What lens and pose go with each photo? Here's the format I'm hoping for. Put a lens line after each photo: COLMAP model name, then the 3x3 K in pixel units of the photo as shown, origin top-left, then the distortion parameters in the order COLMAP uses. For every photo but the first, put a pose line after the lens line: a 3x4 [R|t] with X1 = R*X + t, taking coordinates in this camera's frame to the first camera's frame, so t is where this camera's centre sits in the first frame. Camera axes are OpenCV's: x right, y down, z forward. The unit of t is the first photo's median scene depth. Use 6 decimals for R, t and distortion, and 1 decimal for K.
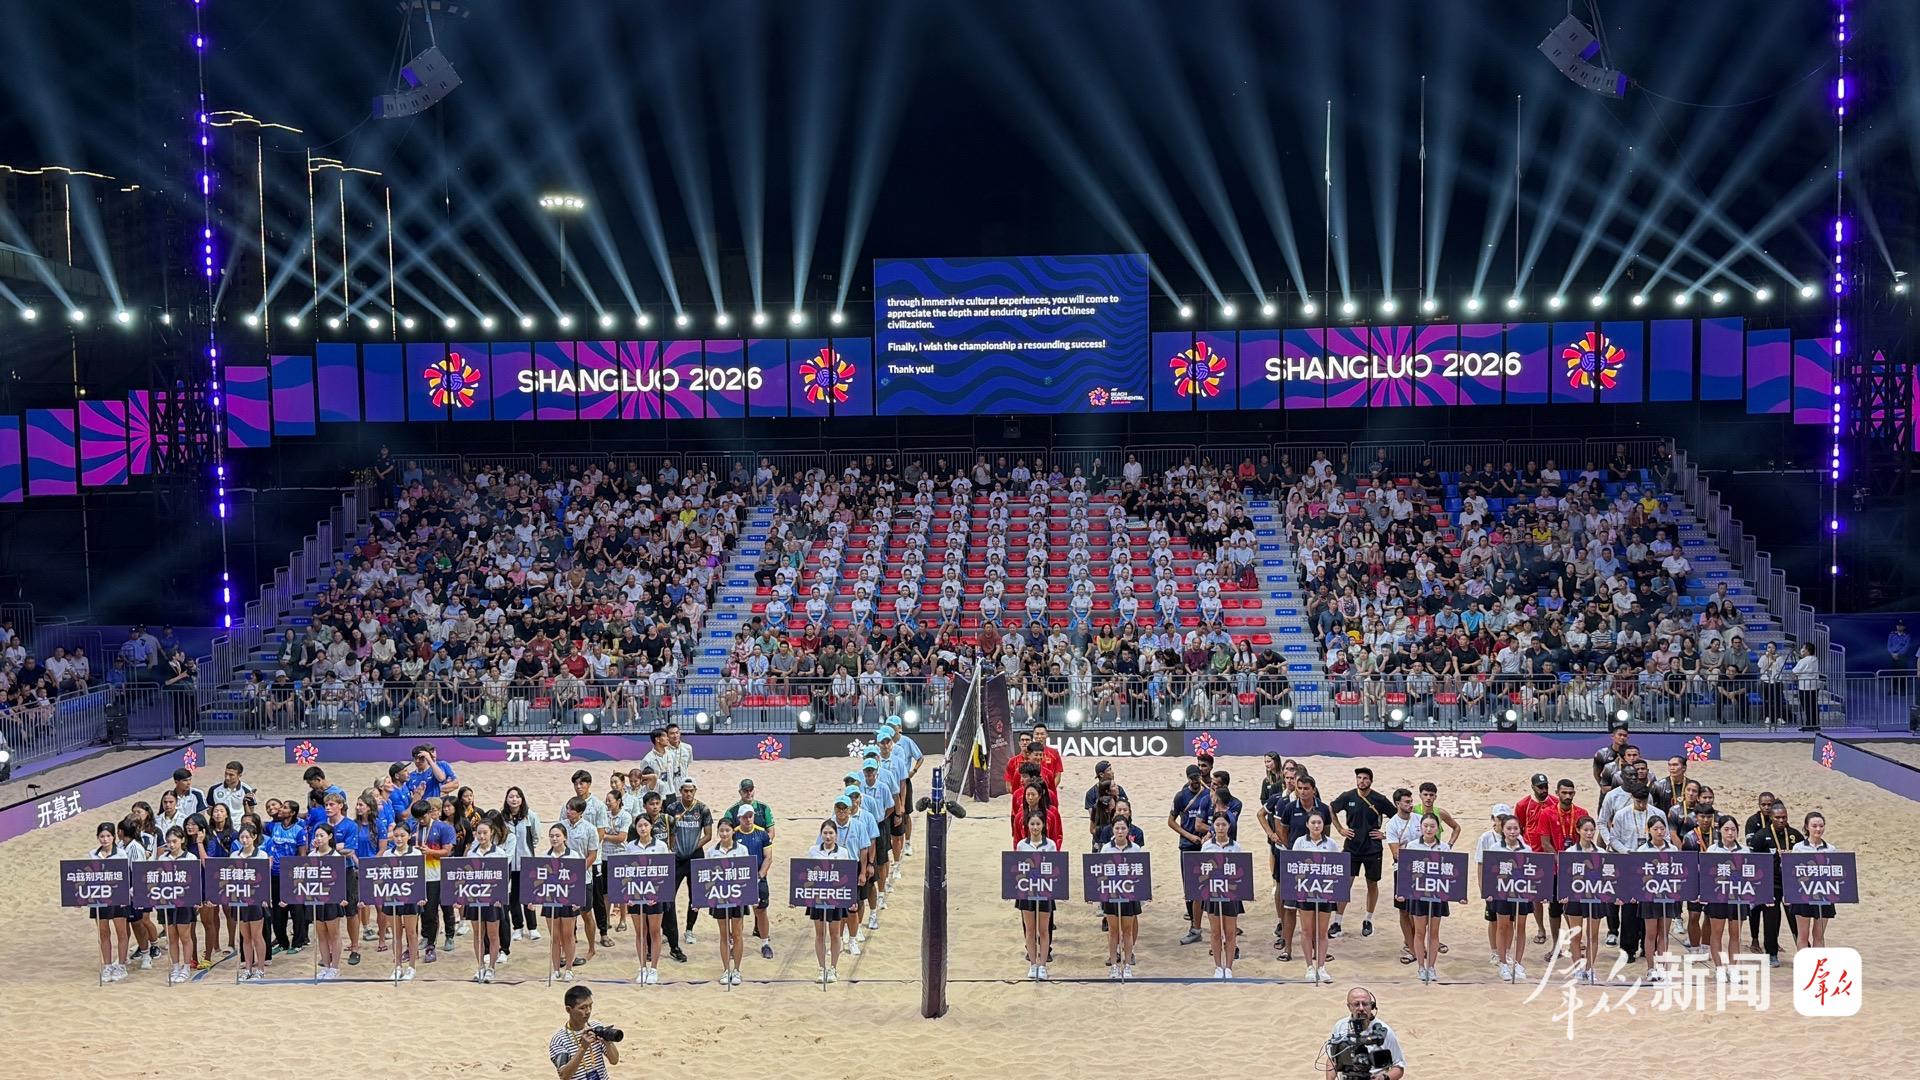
lens RADIAL K [[1873.8, 0, 959.2], [0, 1873.8, 540.3], [0, 0, 1]] dist [0.010799, 0.000000]
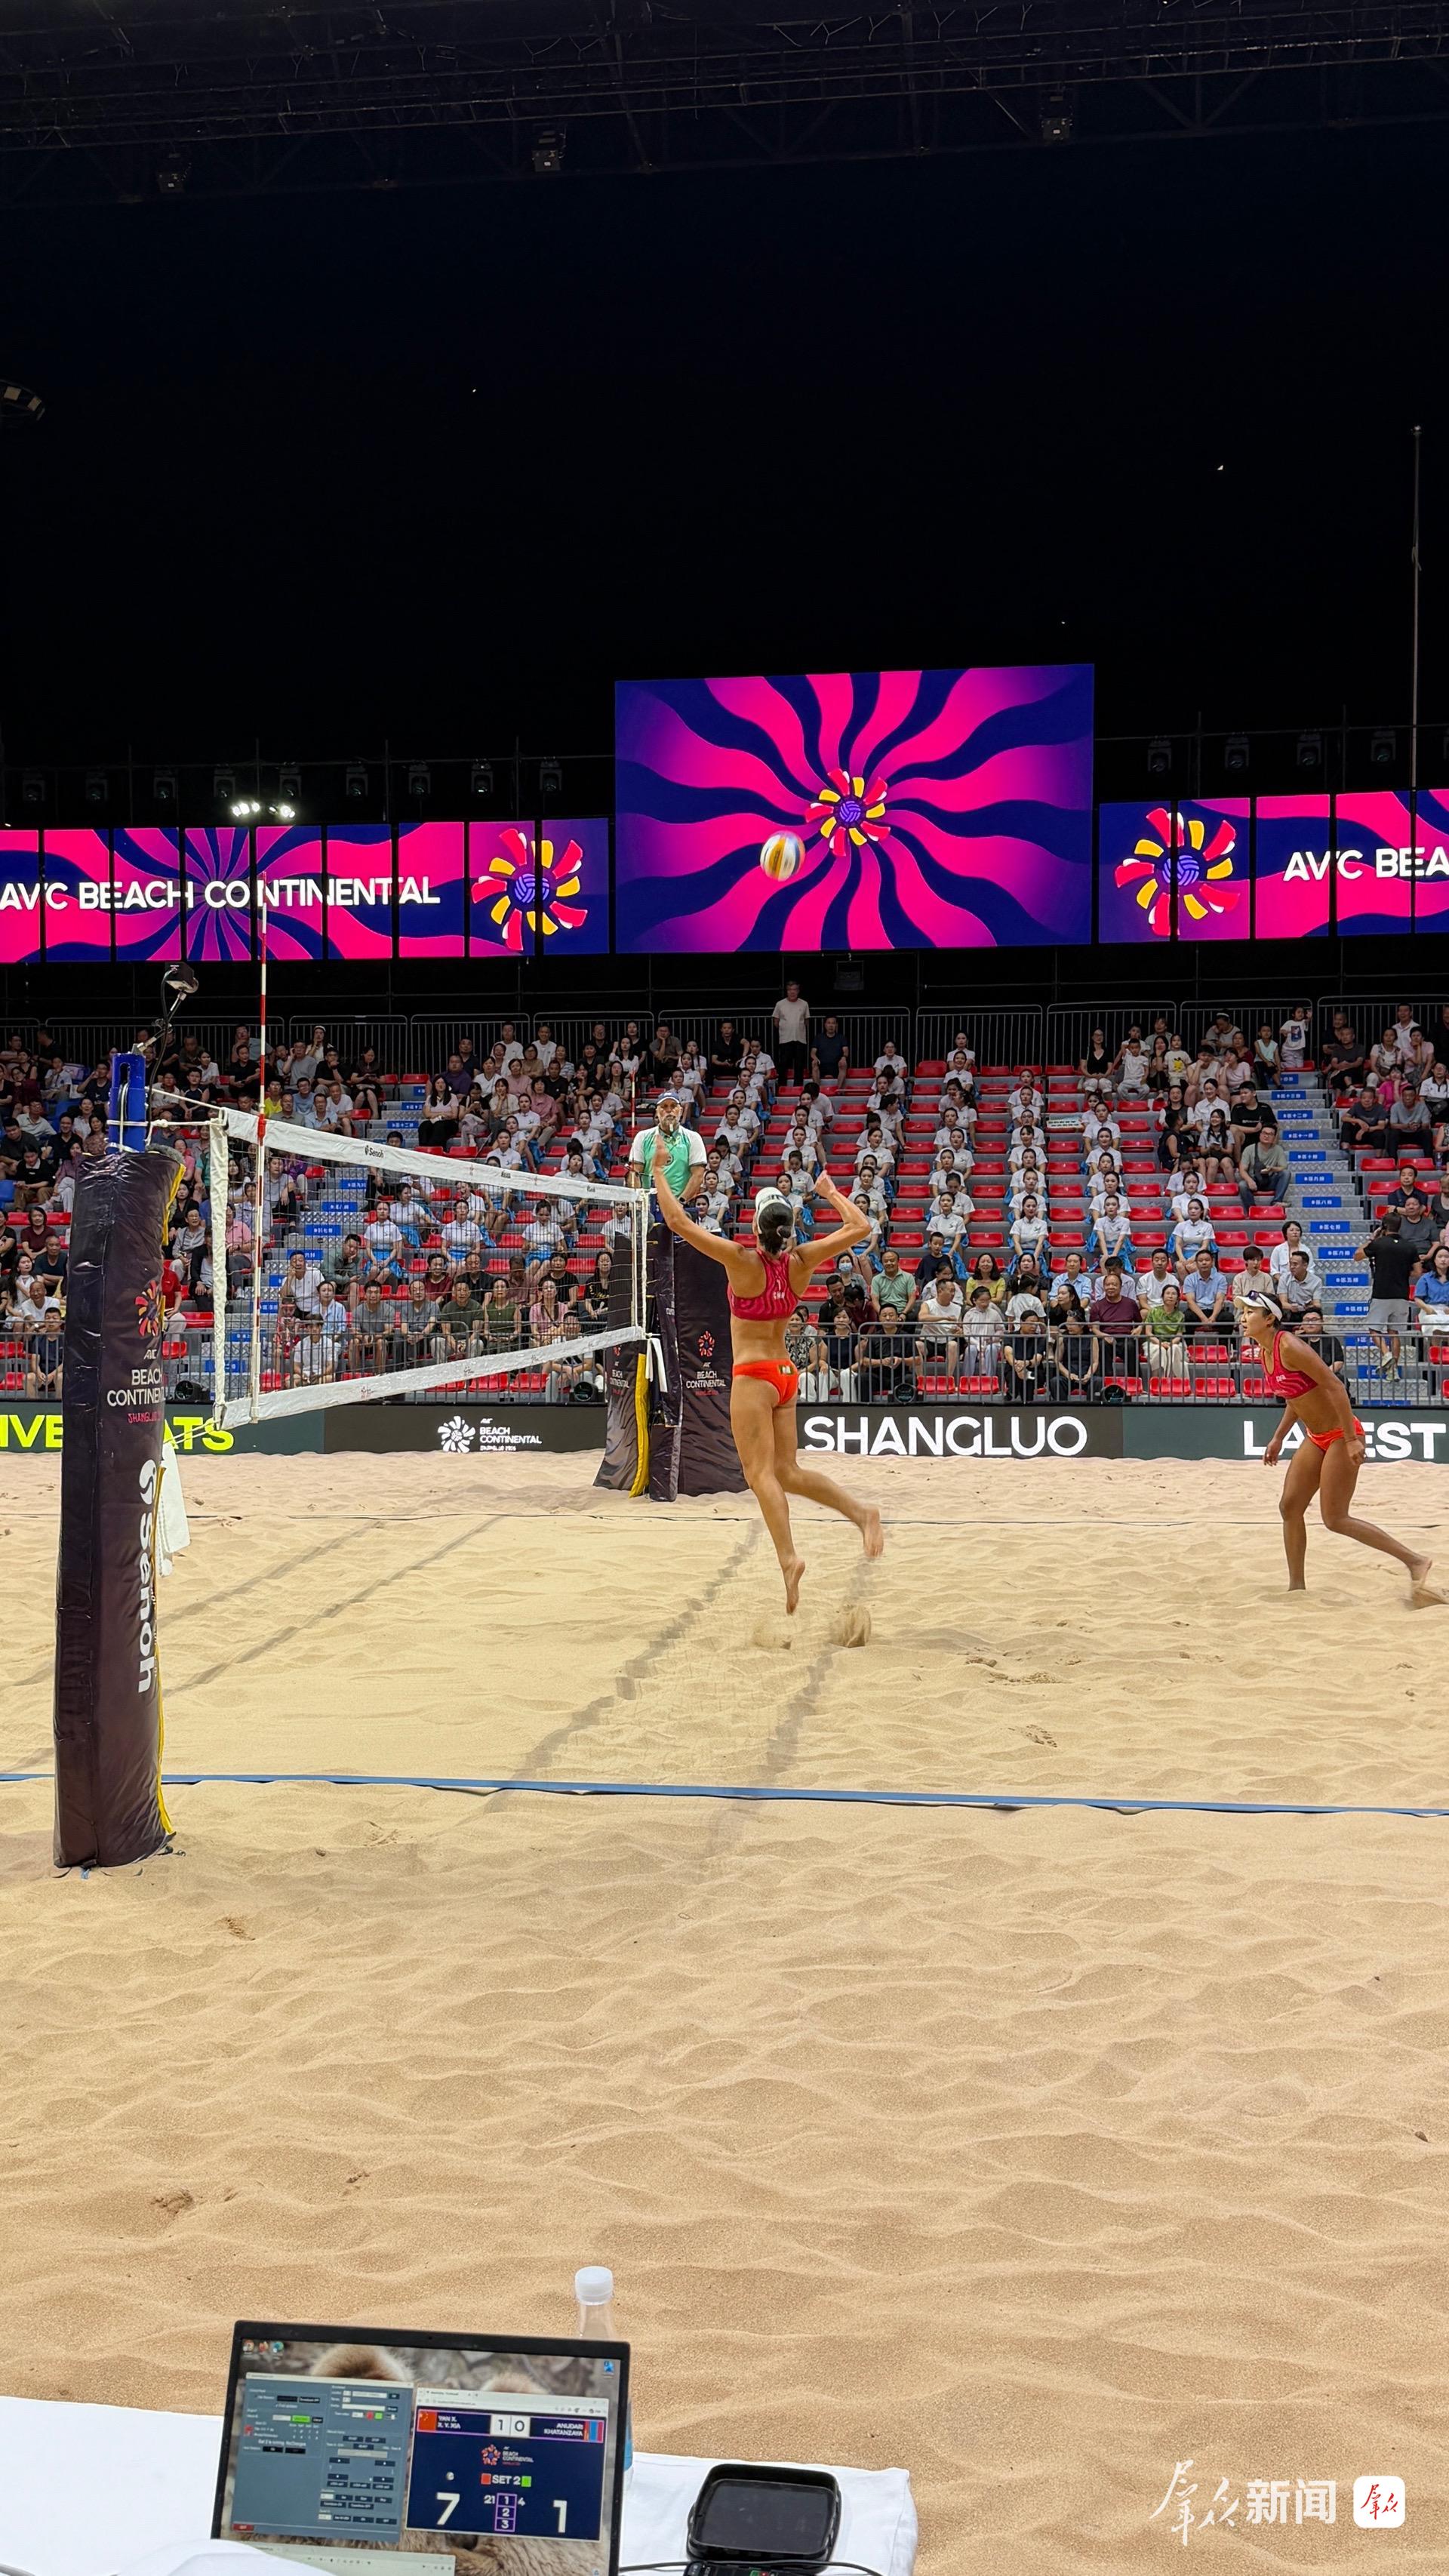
lens RADIAL K [[2387.4, 0, 724.9], [0, 2387.4, 1282.8], [0, 0, 1]] dist [-0.009217, 0.000000]
pose [[0.996798, 0.020558, -0.077270, 0.064536], [-0.026615, 0.996583, -0.078189, 0.119784], [0.075398, 0.079995, 0.993940, 0.381424]]
